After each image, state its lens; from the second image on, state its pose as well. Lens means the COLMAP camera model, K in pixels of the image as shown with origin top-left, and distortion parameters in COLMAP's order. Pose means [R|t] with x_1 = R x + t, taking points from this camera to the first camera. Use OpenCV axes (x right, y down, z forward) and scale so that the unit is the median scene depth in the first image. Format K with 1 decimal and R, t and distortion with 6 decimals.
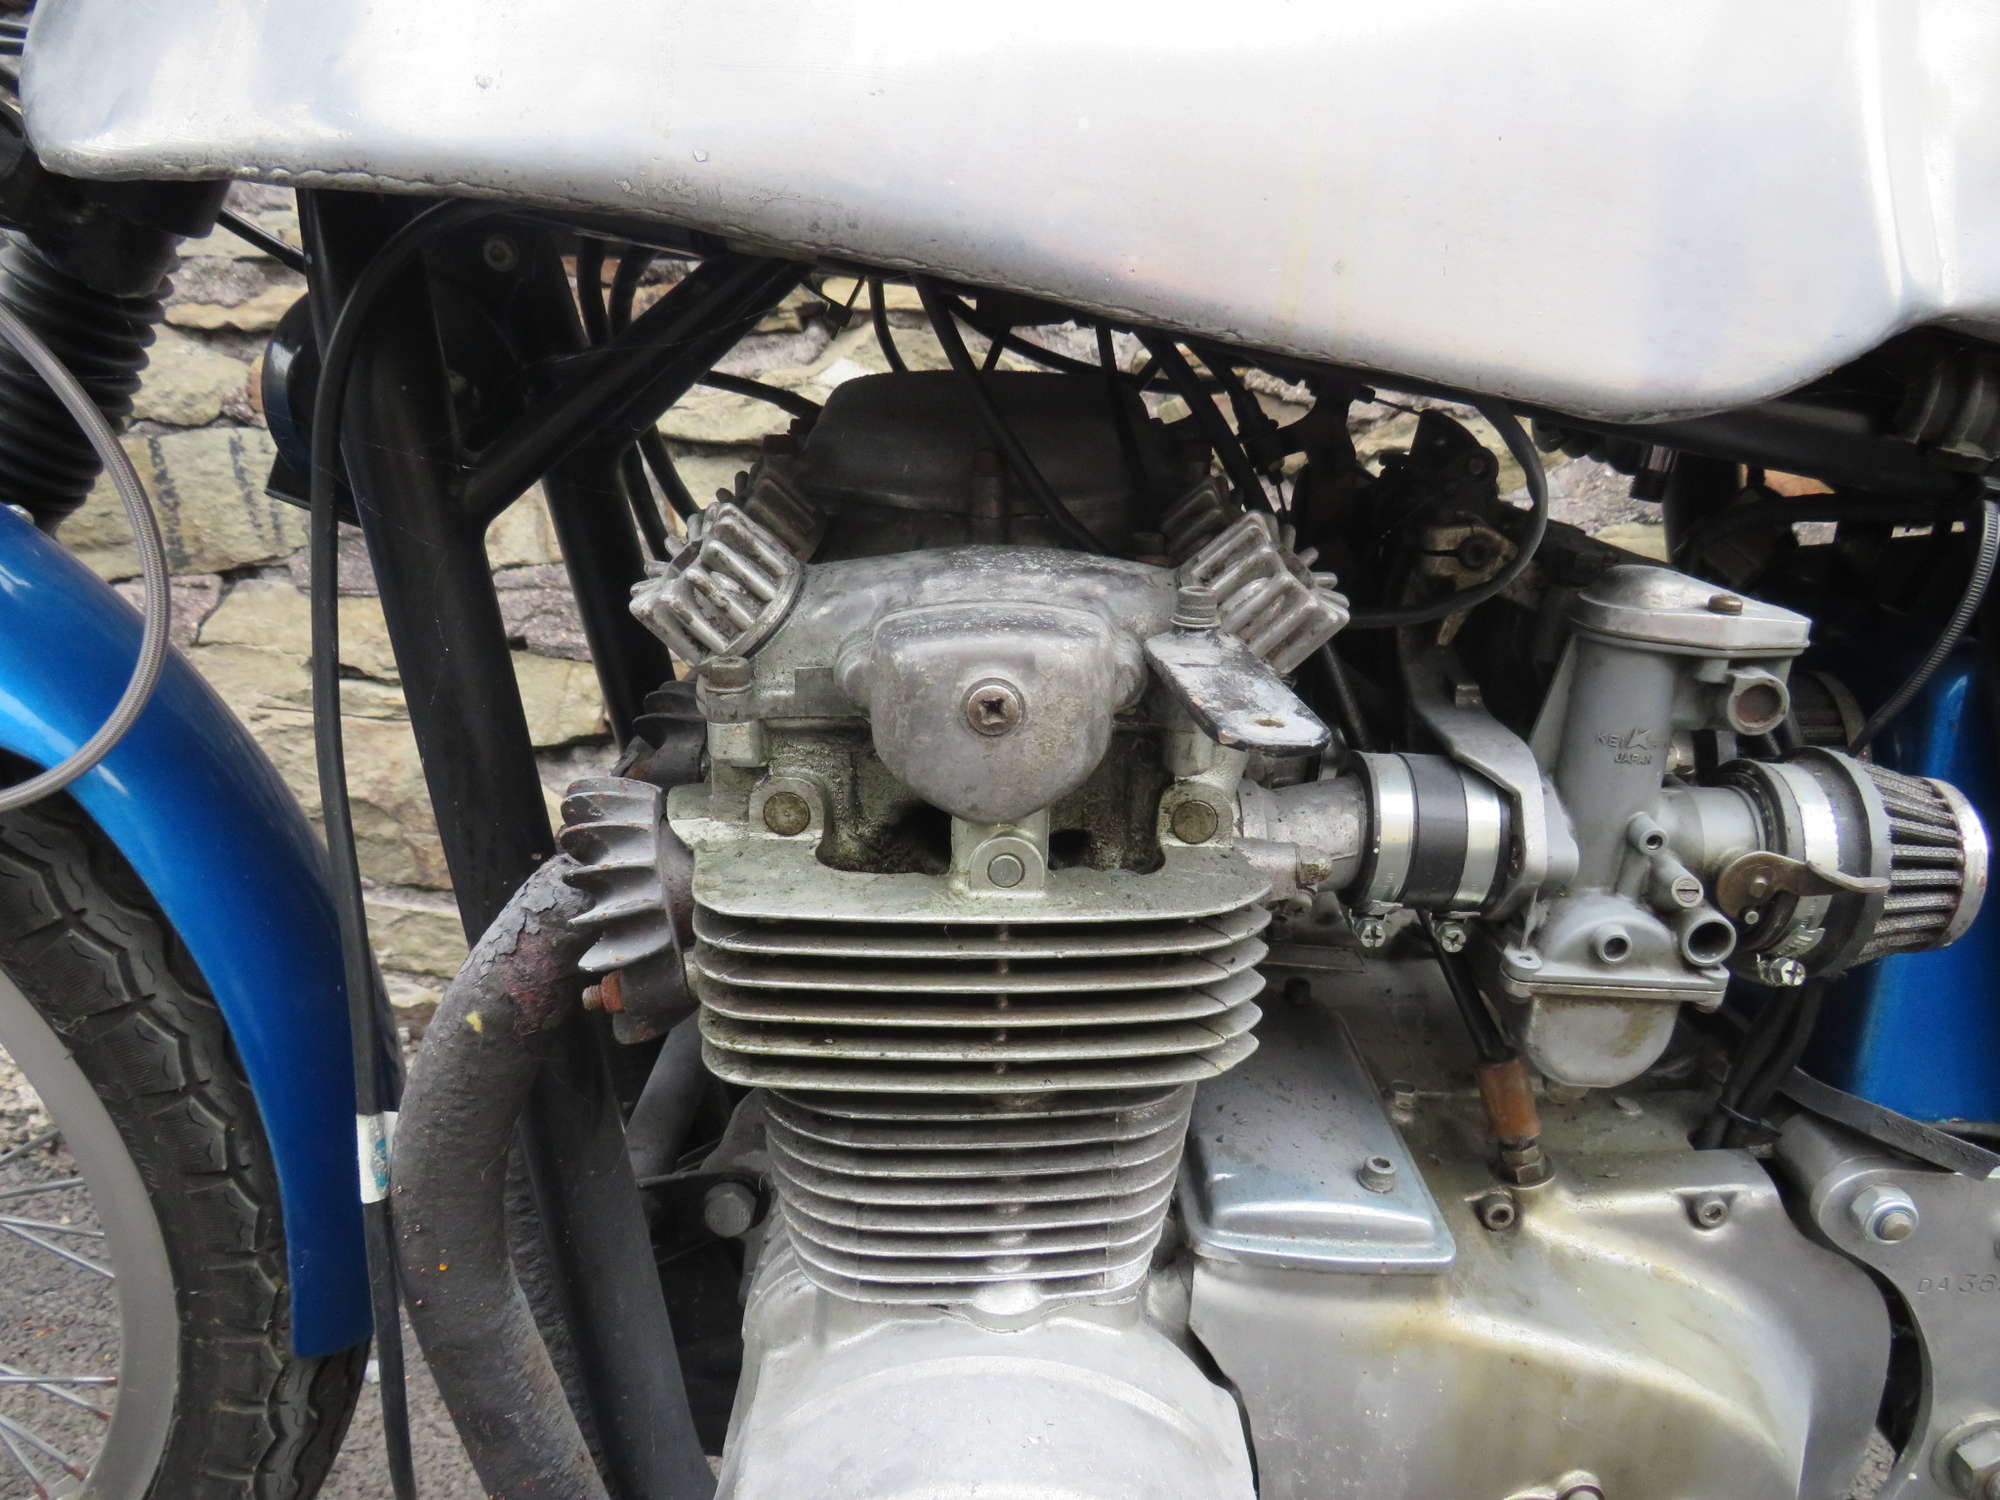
lens RADIAL K [[1413.2, 0, 993.1], [0, 1413.2, 755.6], [0, 0, 1]] dist [-0.025146, 0.002730]
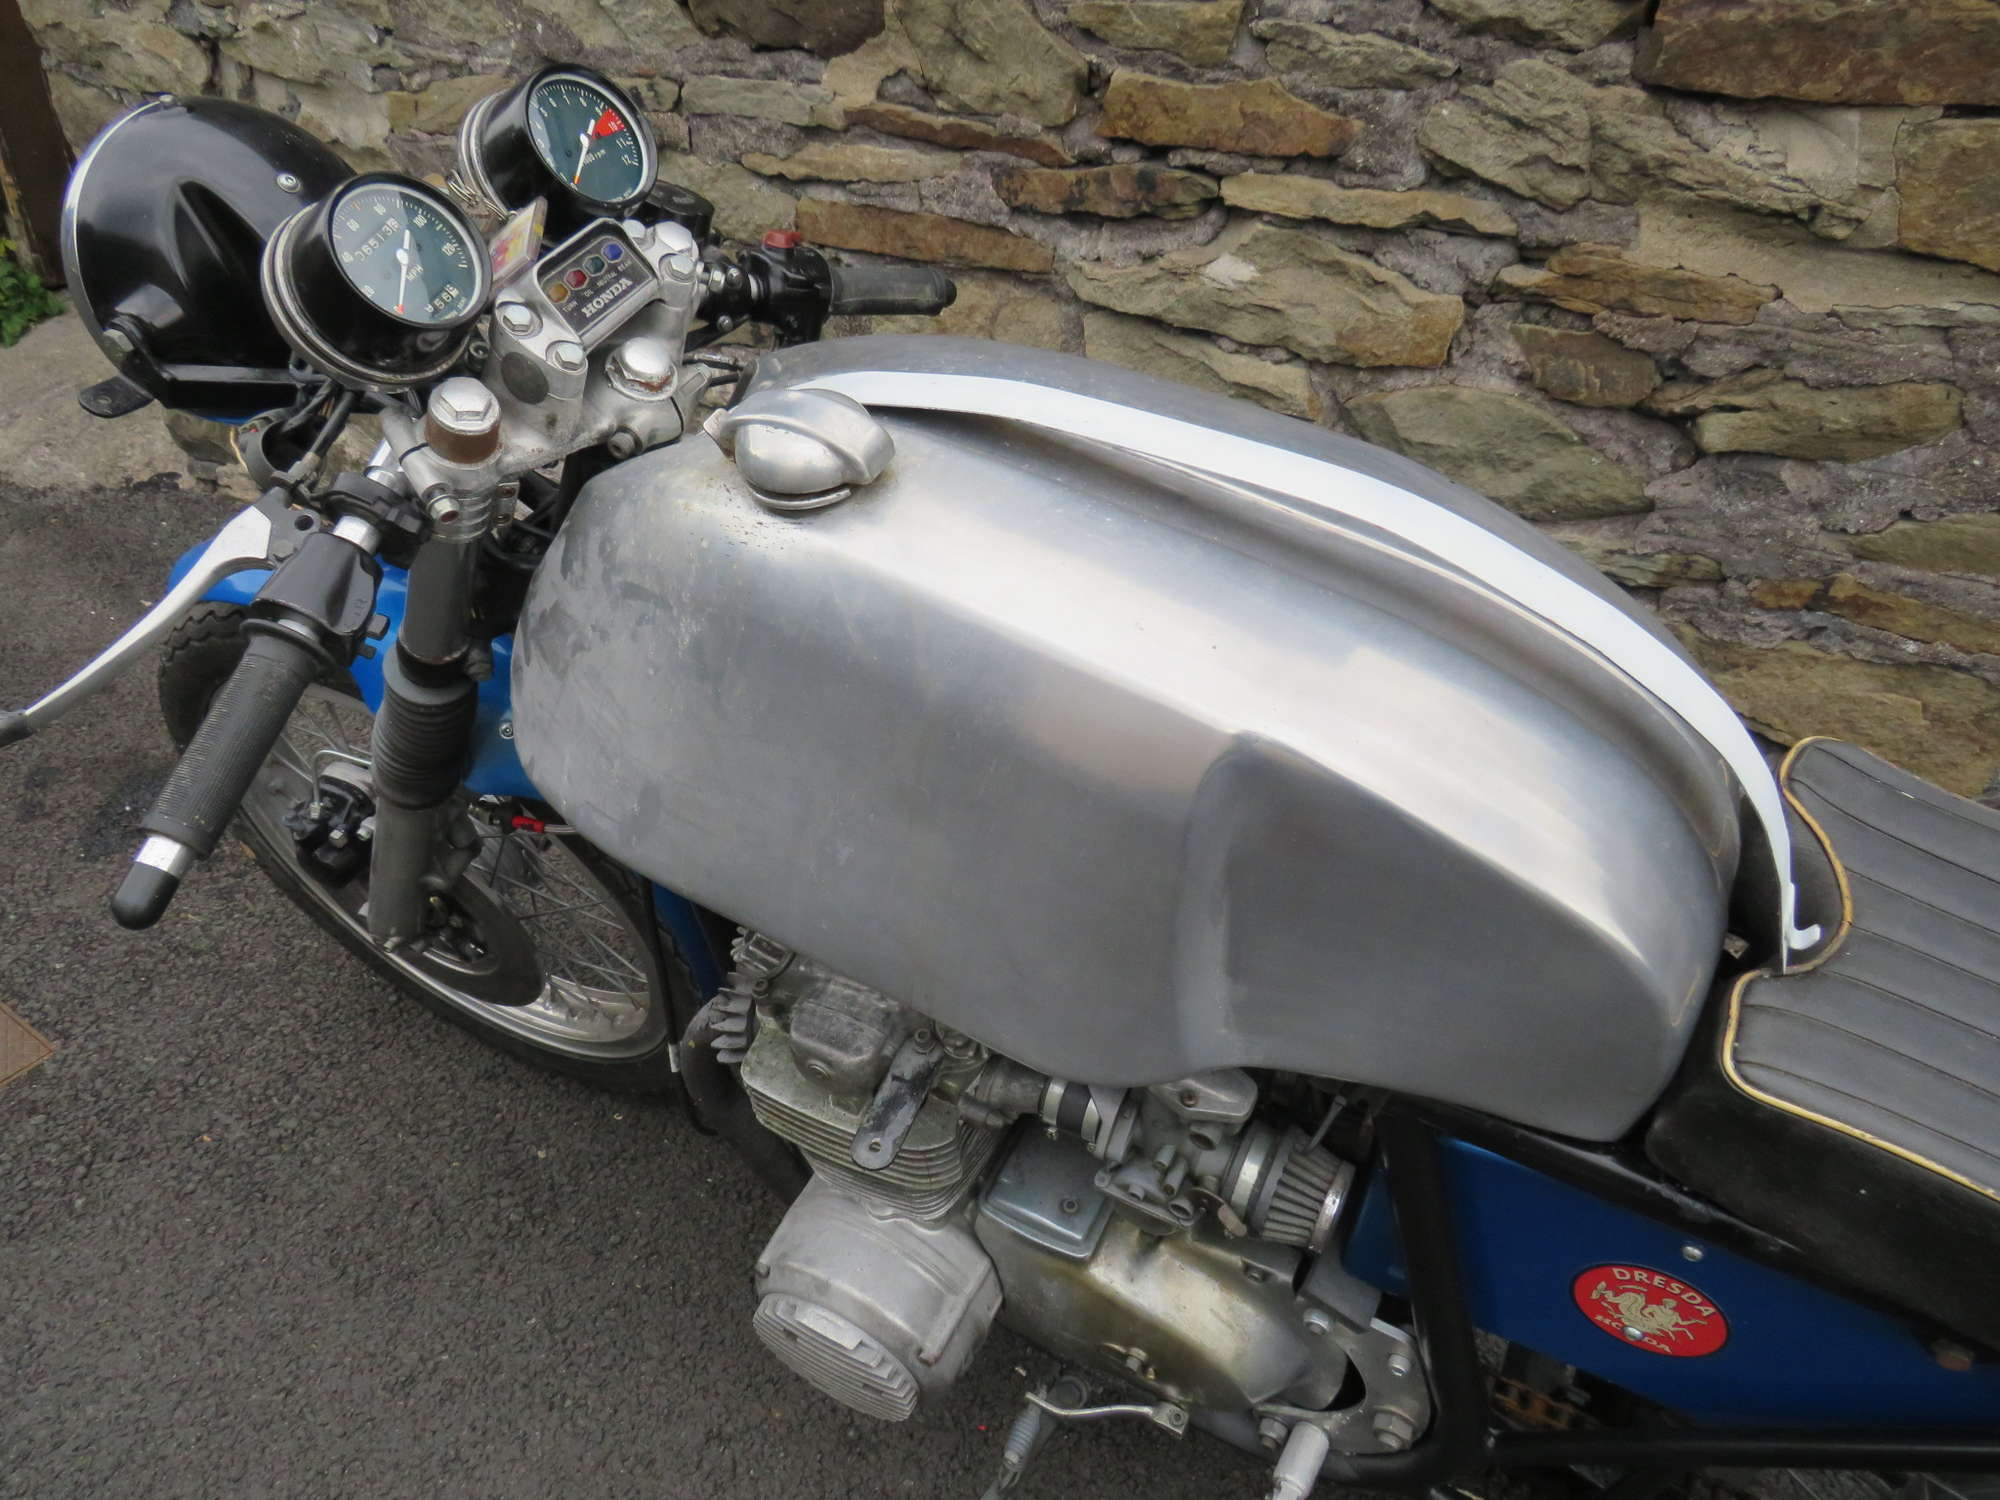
lens RADIAL K [[1413.2, 0, 993.4], [0, 1413.2, 759.1], [0, 0, 1]] dist [-0.025146, 0.002730]
pose [[0.881206, 0.268298, -0.389220, 0.751253], [-0.062355, 0.882116, 0.466887, -1.175911], [0.468602, -0.387154, 0.794055, -0.429548]]
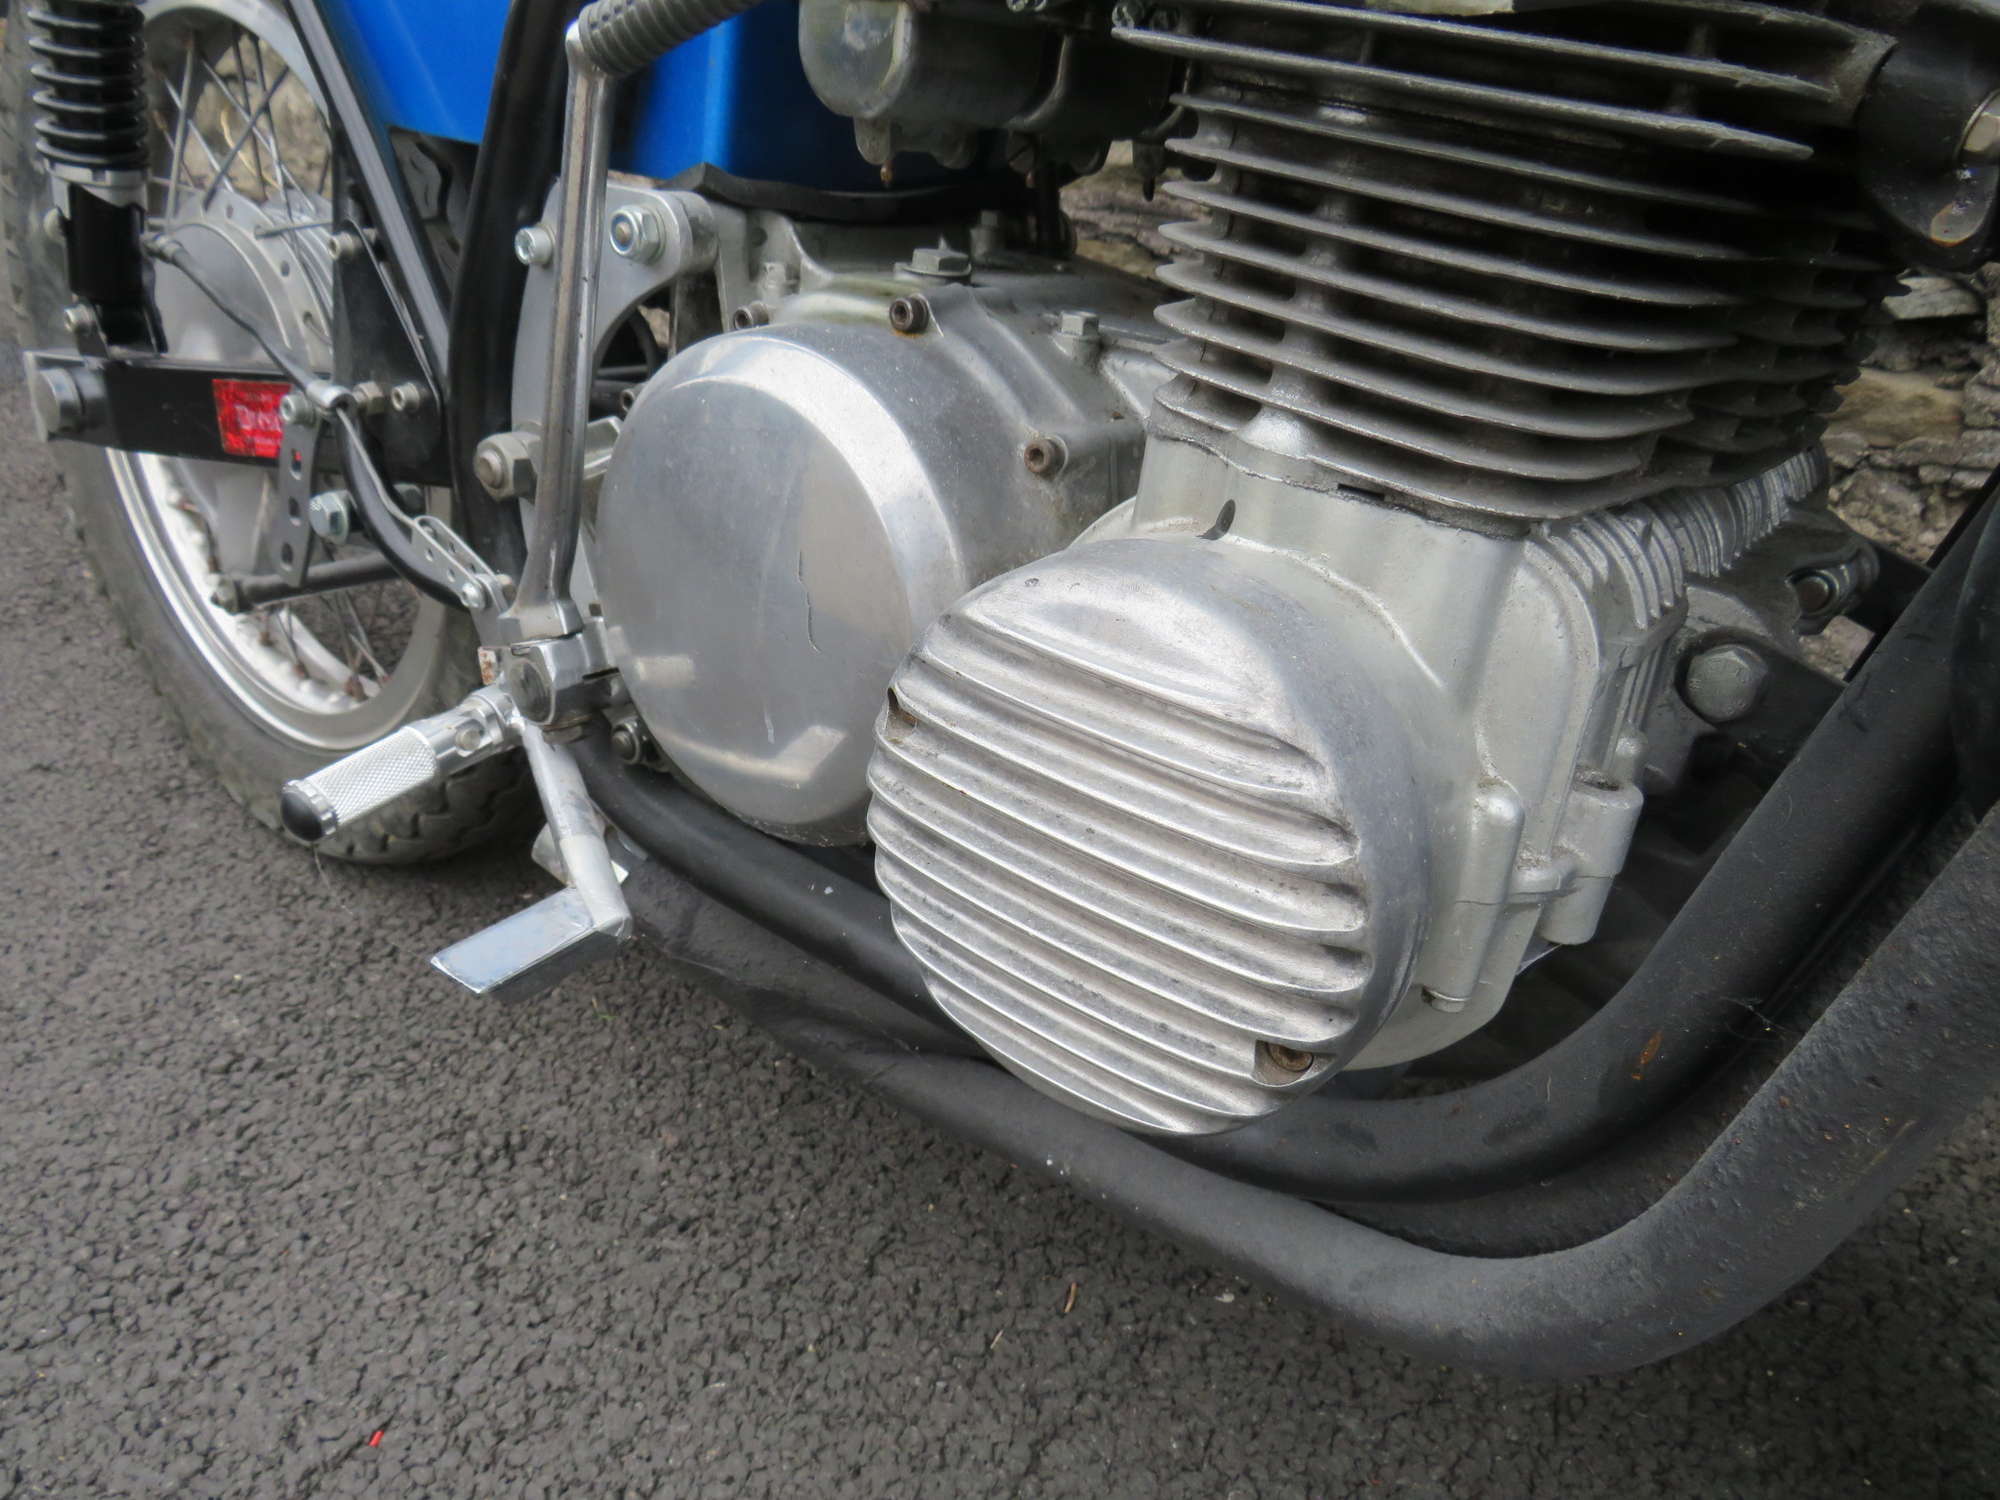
lens RADIAL K [[1413.2, 0, 979.1], [0, 1413.2, 749.1], [0, 0, 1]] dist [-0.025146, 0.002730]
pose [[0.723252, 0.308128, -0.618032, 2.226011], [-0.001393, 0.895590, 0.444879, 0.107495], [0.690583, -0.320898, 0.648166, 0.487651]]
